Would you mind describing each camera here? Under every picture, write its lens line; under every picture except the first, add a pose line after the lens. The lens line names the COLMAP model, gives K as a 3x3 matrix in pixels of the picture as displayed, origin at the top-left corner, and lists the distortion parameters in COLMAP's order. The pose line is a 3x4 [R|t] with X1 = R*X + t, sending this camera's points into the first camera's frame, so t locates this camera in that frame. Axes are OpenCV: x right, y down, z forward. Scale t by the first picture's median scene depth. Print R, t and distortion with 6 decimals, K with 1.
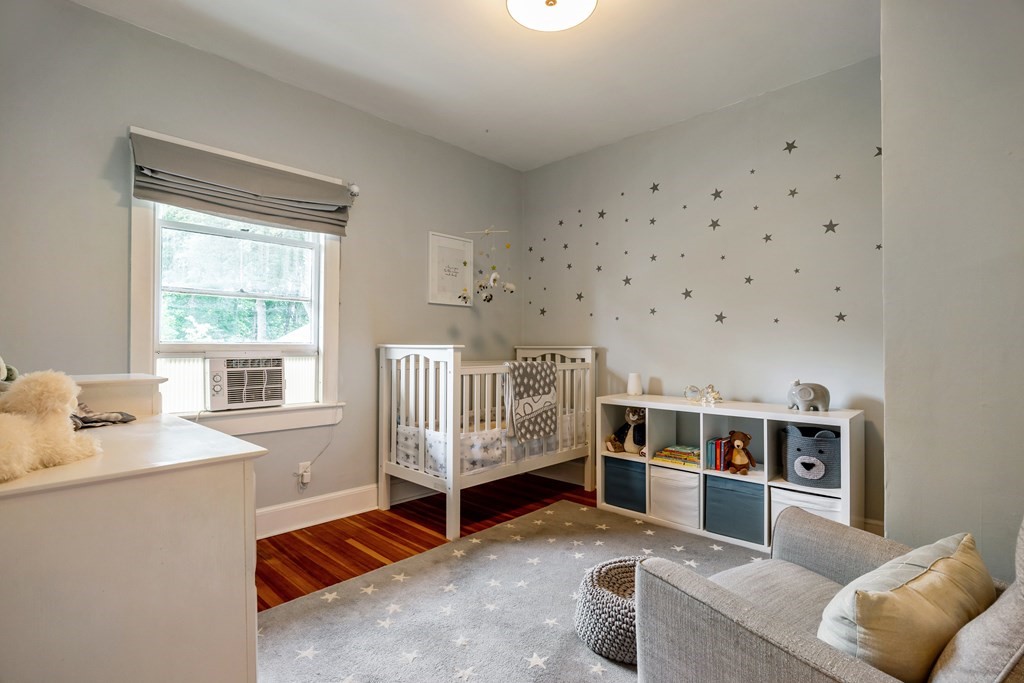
lens RADIAL K [[498.2, 0, 512.2], [0, 498.2, 341.5], [0, 0, 1]] dist [-0.019262, 0.007836]
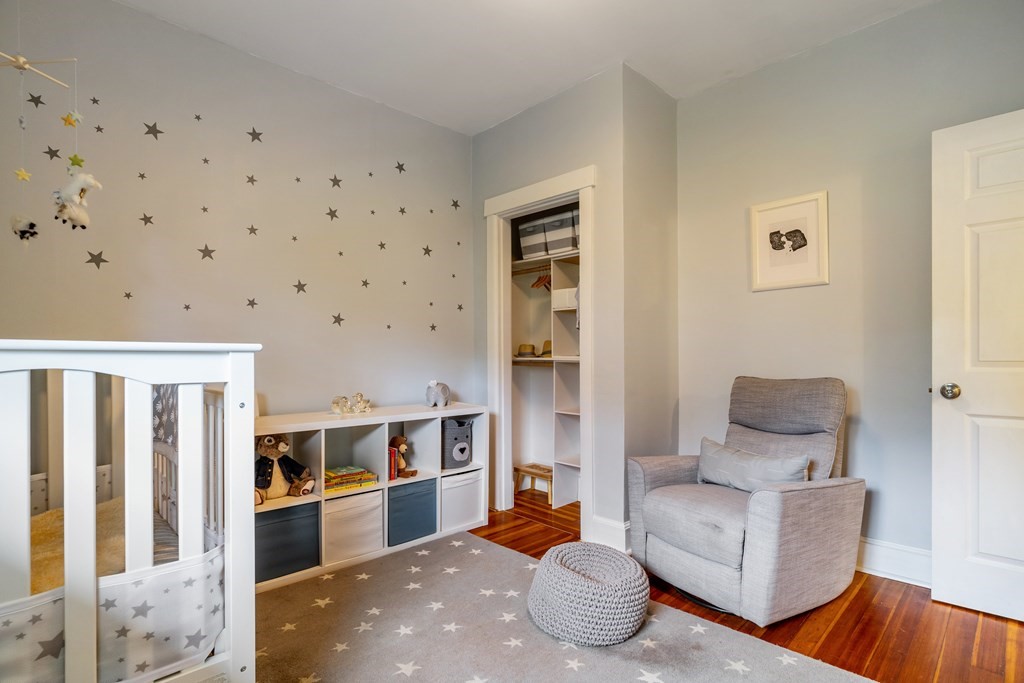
lens RADIAL K [[498.2, 0, 513.0], [0, 498.2, 358.6], [0, 0, 1]] dist [-0.019262, 0.007836]
pose [[0.049099, -0.008819, 0.998755, -0.517342], [-0.009263, 0.999914, 0.009284, 0.013006], [-0.998751, -0.009707, 0.049013, 0.698545]]
